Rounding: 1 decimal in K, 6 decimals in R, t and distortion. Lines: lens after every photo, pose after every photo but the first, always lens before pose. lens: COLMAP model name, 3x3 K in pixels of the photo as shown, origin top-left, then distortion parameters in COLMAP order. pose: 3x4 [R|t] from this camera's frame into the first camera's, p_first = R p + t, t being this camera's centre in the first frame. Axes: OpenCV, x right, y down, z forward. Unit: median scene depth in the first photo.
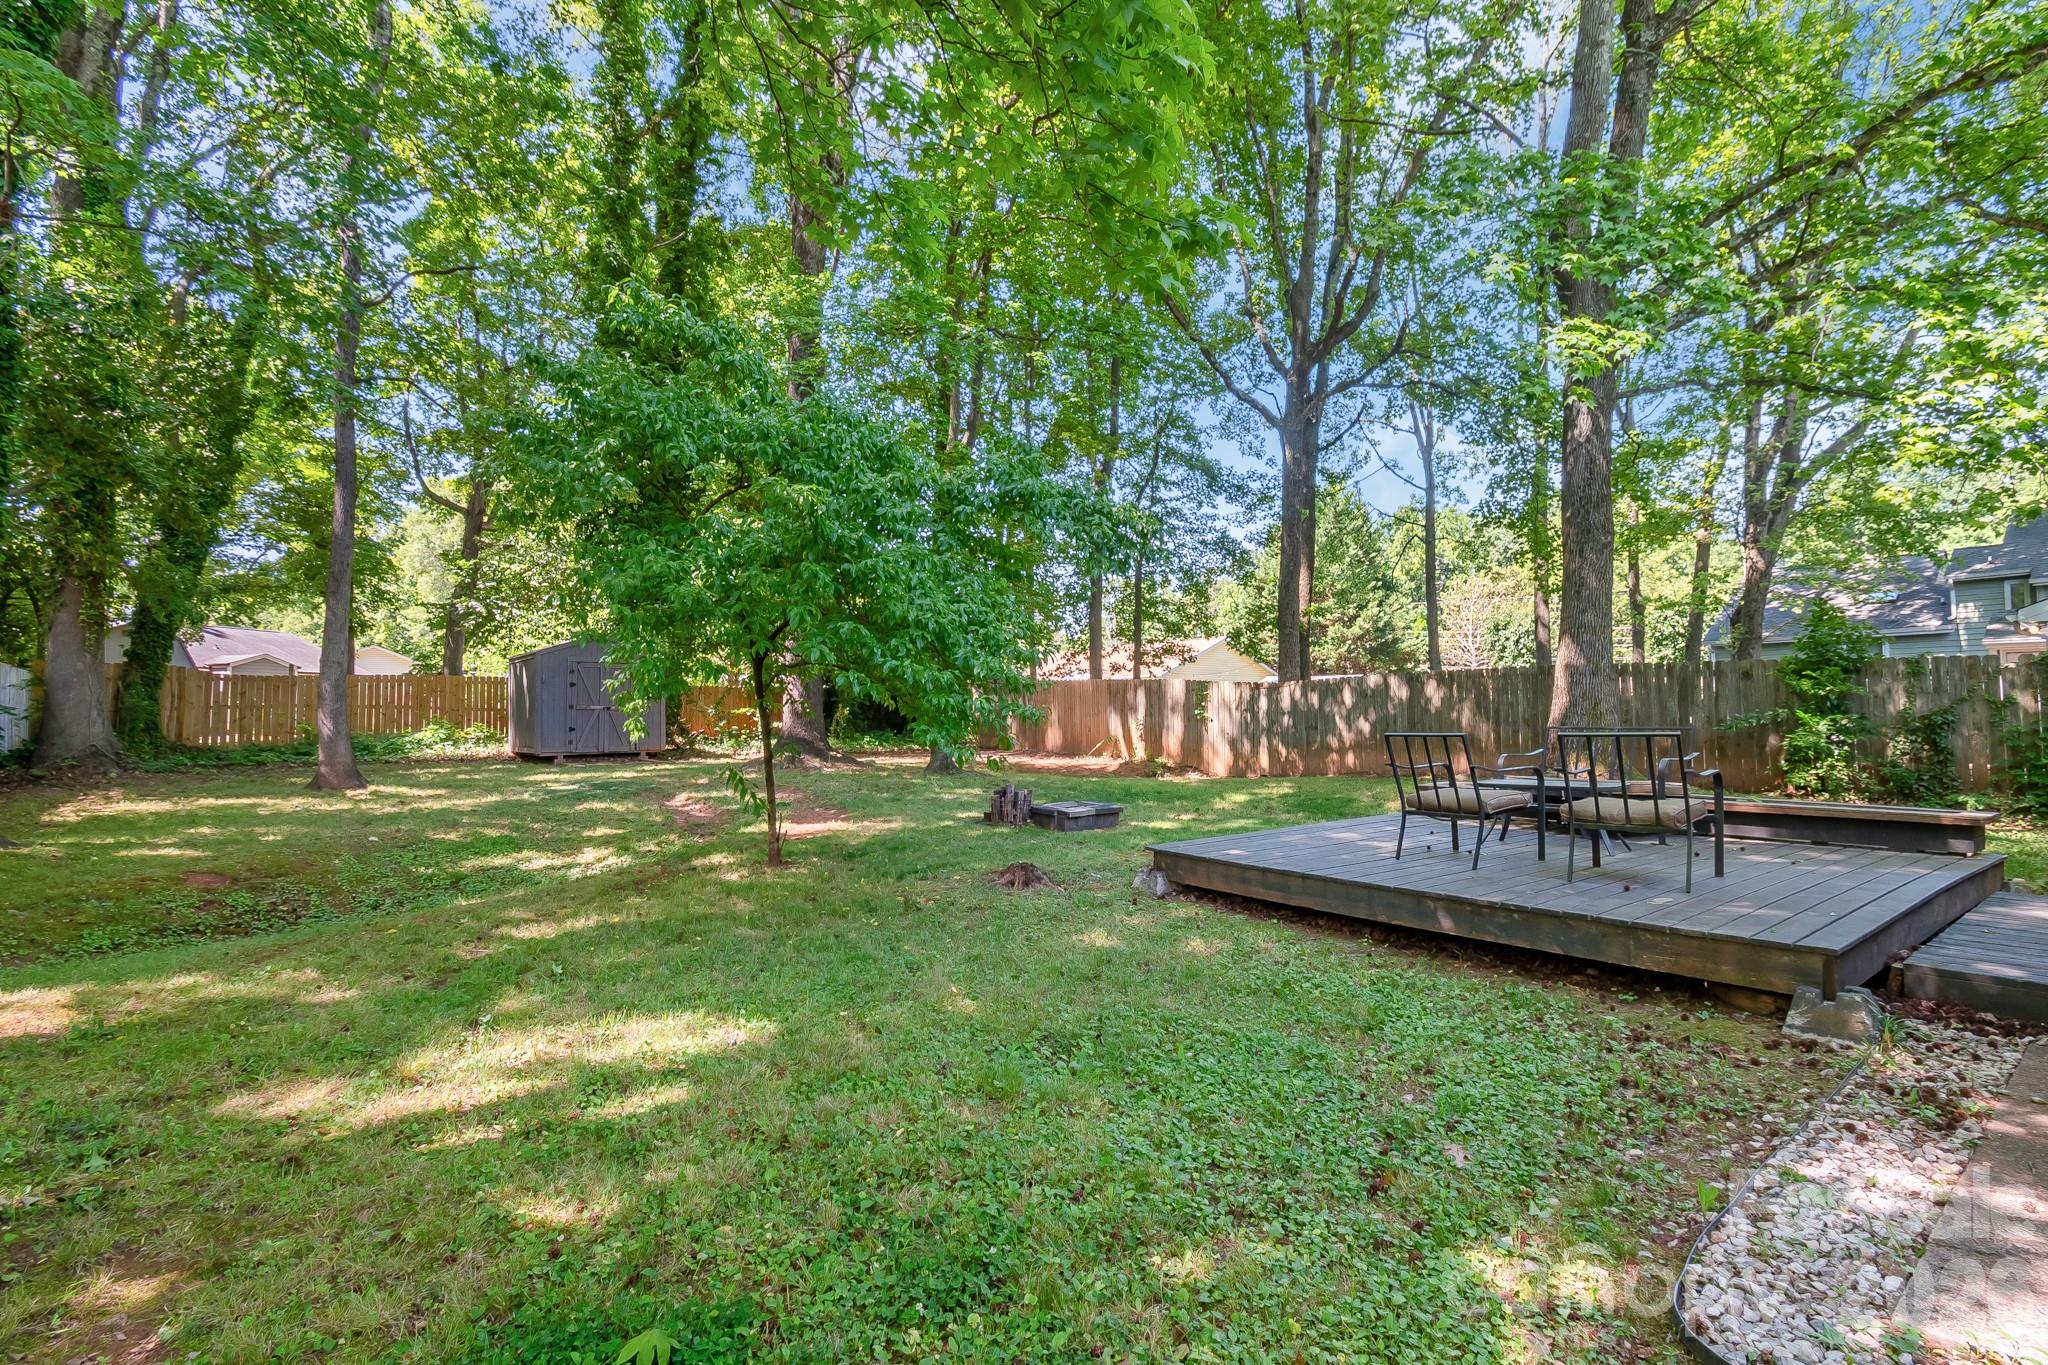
lens RADIAL K [[984.0, 0, 1040.4], [0, 984.0, 701.0], [0, 0, 1]] dist [0.006734, -0.000409]
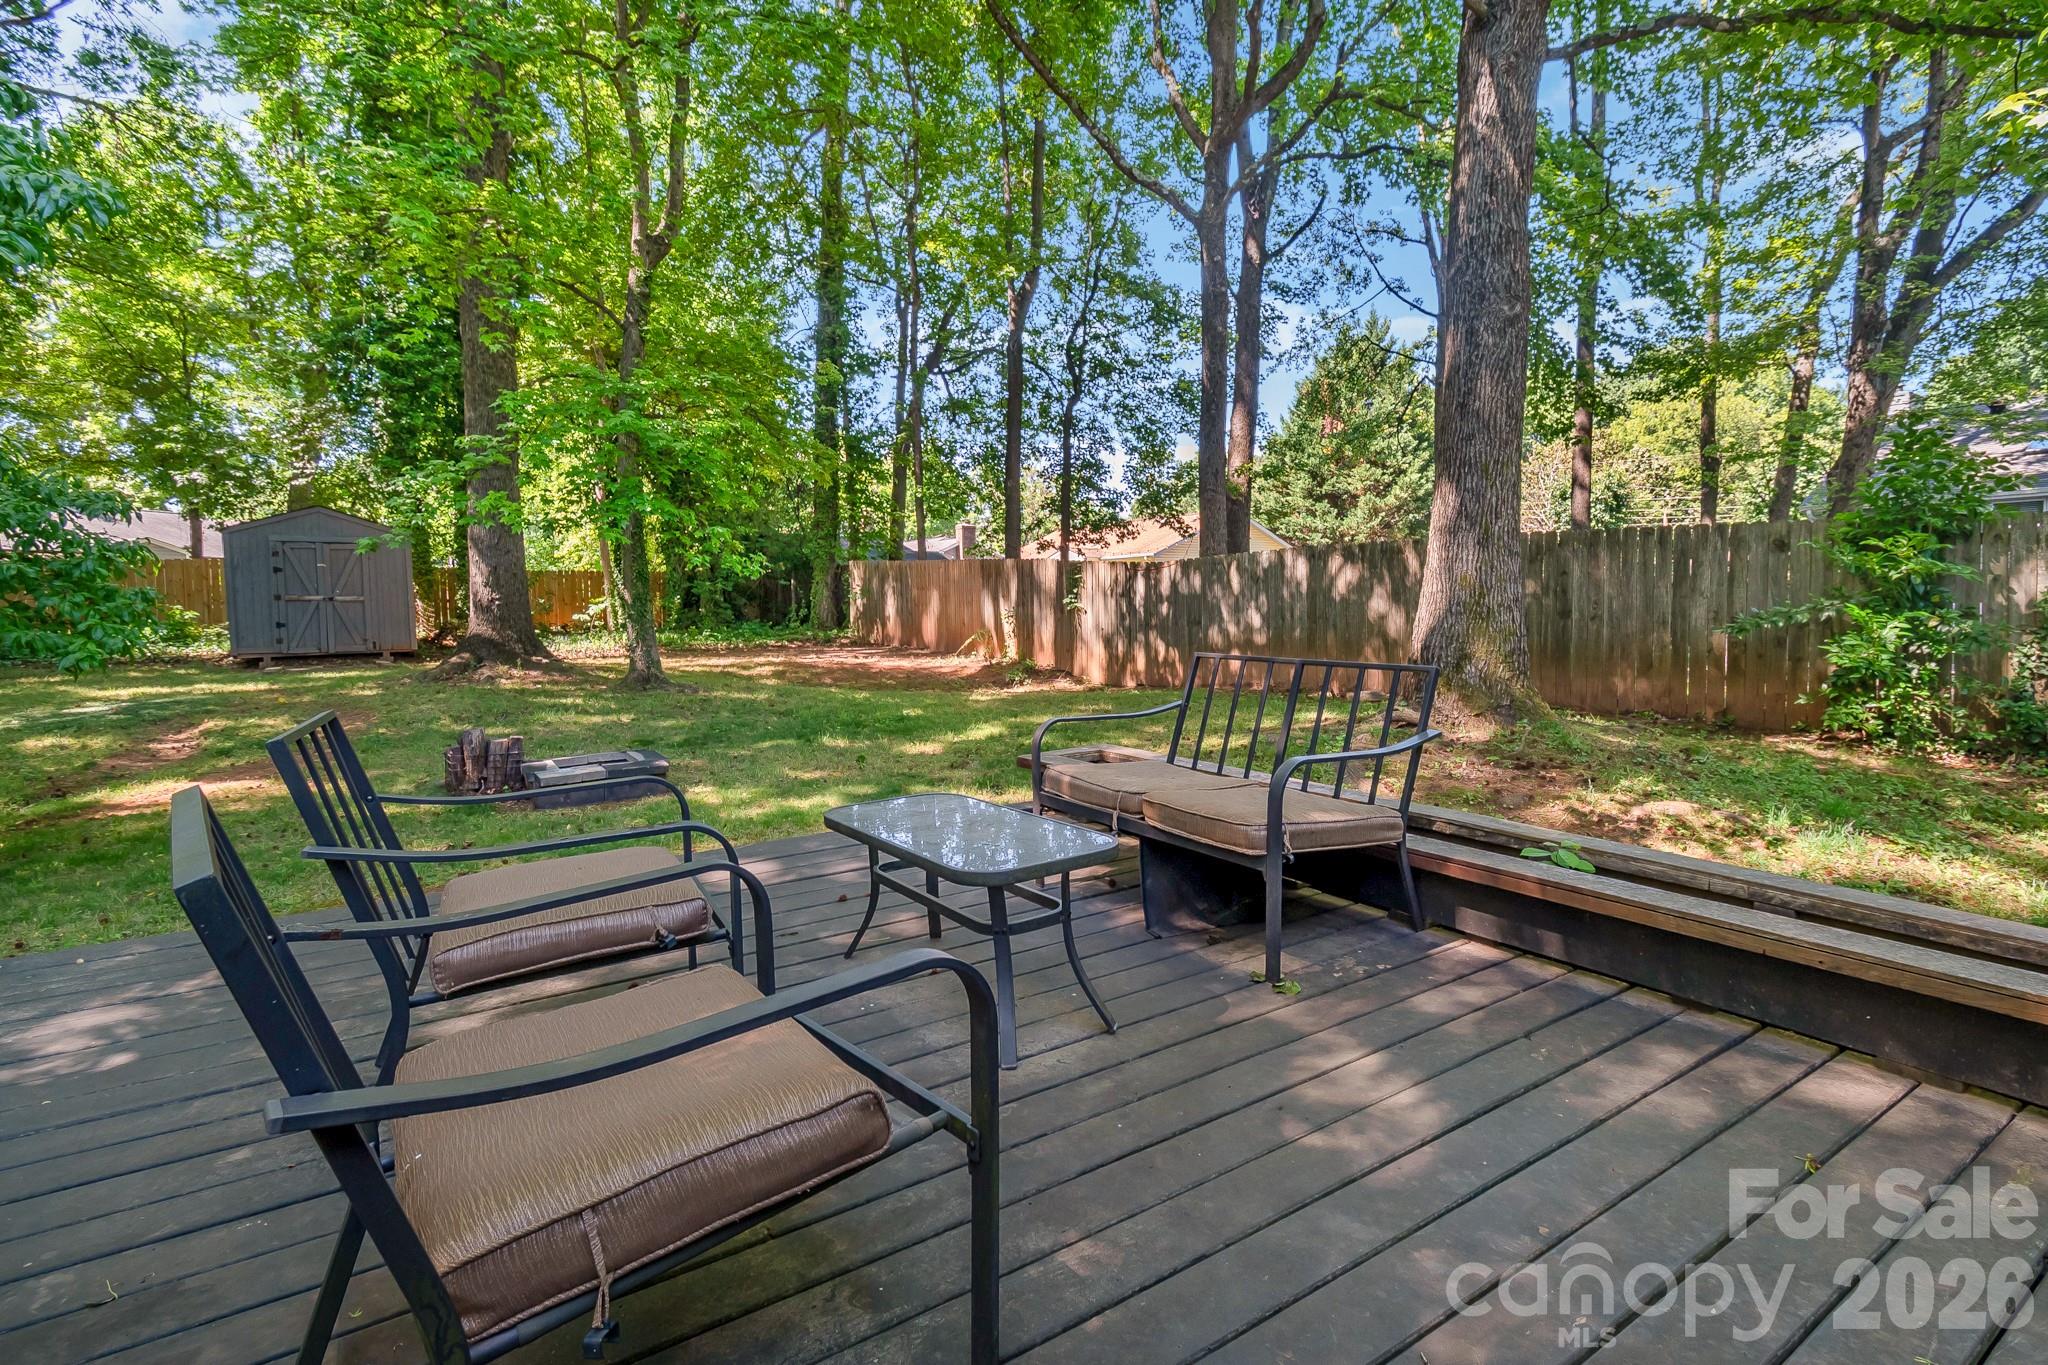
lens RADIAL K [[984.0, 0, 1046.2], [0, 984.0, 669.0], [0, 0, 1]] dist [0.006734, -0.000409]
pose [[0.996173, 0.003589, -0.087325, 0.188797], [0.004136, 0.996101, 0.088126, -0.003258], [0.087301, -0.088150, 0.992274, 0.203638]]
